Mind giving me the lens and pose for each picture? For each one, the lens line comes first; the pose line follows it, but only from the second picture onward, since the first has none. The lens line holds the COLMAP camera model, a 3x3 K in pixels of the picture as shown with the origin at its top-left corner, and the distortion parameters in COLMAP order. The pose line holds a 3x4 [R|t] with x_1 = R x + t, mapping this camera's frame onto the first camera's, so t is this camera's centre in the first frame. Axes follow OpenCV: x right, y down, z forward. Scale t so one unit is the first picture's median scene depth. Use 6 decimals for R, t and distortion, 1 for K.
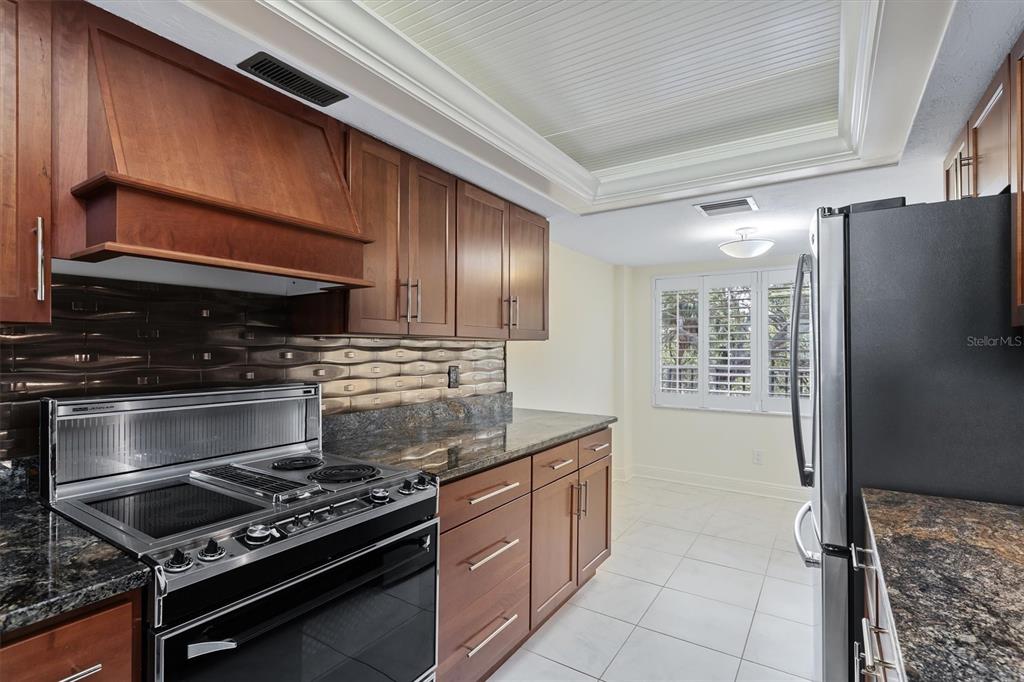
lens RADIAL K [[492.4, 0, 509.1], [0, 492.4, 347.3], [0, 0, 1]] dist [0.003990, -0.005712]
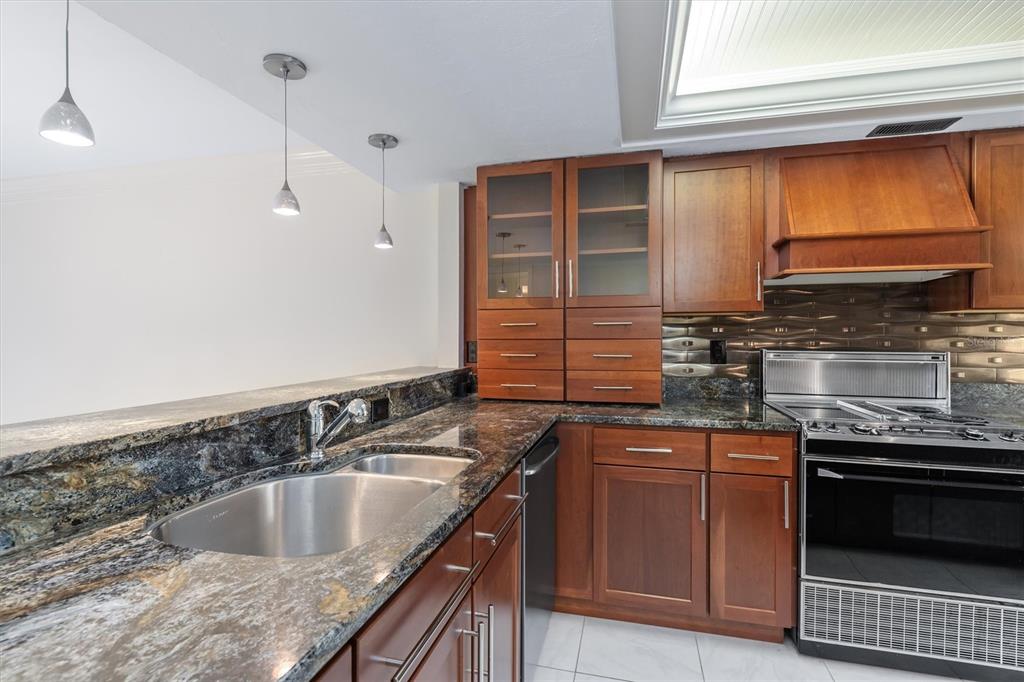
lens RADIAL K [[492.4, 0, 507.3], [0, 492.4, 339.7], [0, 0, 1]] dist [0.003990, -0.005712]
pose [[0.317573, 0.006647, -0.948211, 0.600623], [0.002144, 0.999968, 0.007728, 0.046860], [0.948231, -0.004487, 0.317548, -0.592509]]
